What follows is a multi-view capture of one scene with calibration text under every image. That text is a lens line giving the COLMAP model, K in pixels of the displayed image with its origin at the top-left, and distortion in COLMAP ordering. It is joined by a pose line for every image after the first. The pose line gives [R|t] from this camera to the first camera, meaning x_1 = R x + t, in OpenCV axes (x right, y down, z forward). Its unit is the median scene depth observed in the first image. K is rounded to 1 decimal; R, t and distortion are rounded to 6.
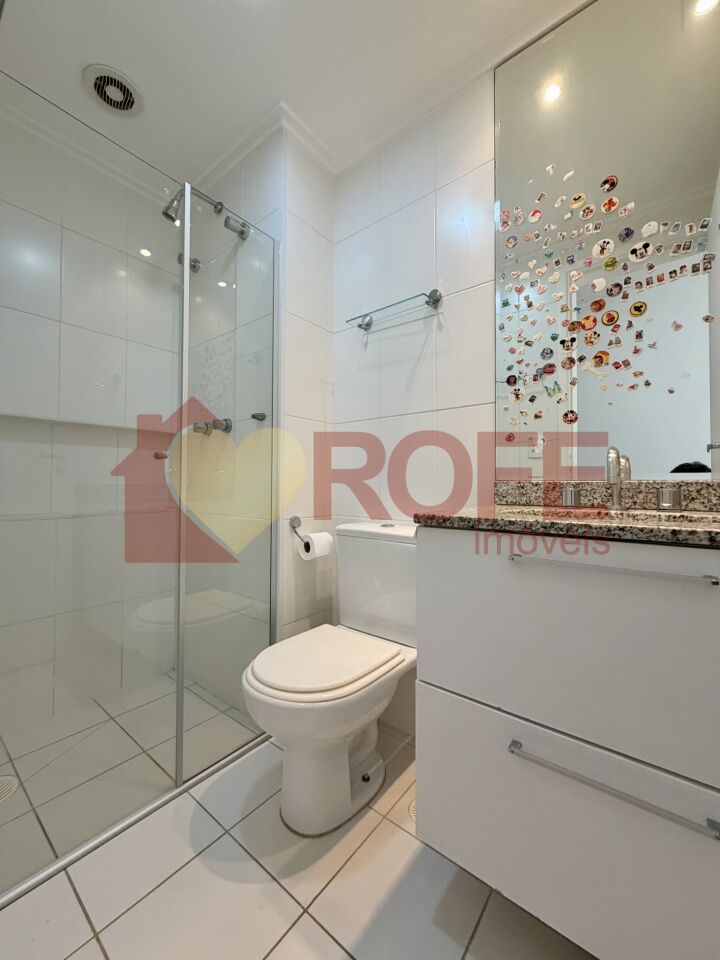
lens RADIAL K [[379.6, 0, 366.8], [0, 379.6, 480.0], [0, 0, 1]] dist [-0.002584, 0.000627]
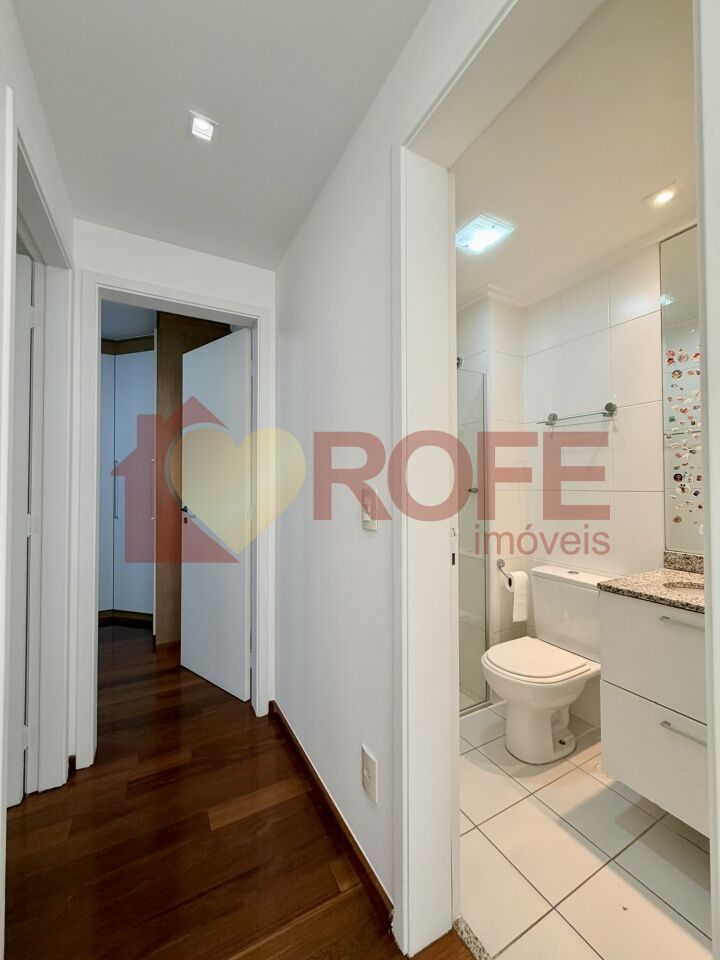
lens RADIAL K [[379.6, 0, 363.0], [0, 379.6, 480.8], [0, 0, 1]] dist [-0.002584, 0.000627]
pose [[0.916625, -0.015481, -0.399449, -0.108390], [0.017049, 0.999855, 0.000372, -0.271590], [0.399385, -0.007151, 0.916755, -0.689141]]
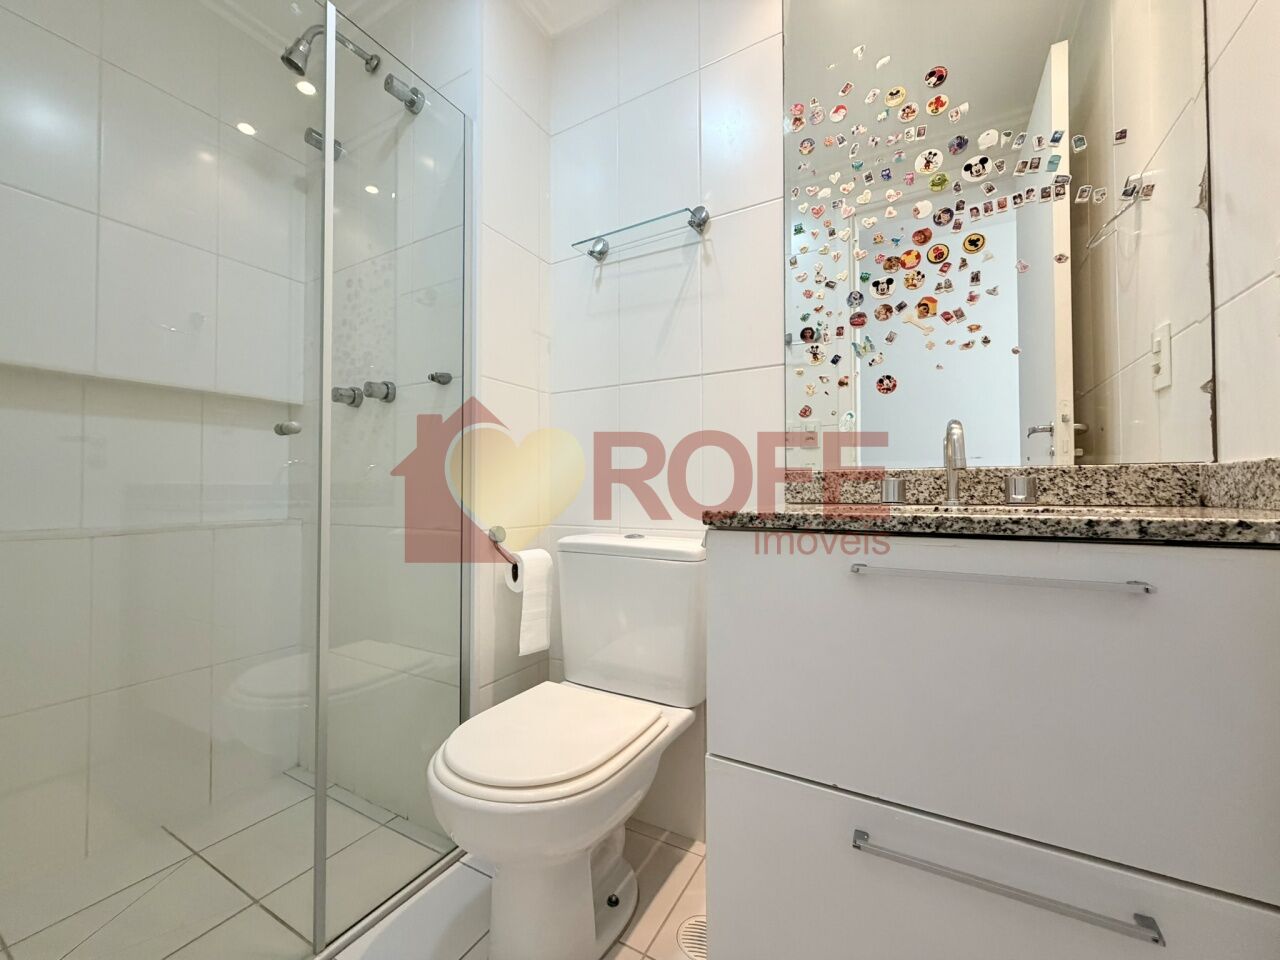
lens RADIAL K [[506.1, 0, 647.3], [0, 506.1, 483.6], [0, 0, 1]] dist [-0.002584, 0.000627]
pose [[0.988390, -0.003225, 0.151907, -0.075948], [0.003390, 0.999994, -0.000831, 0.026762], [-0.151903, 0.001336, 0.988394, 0.077783]]
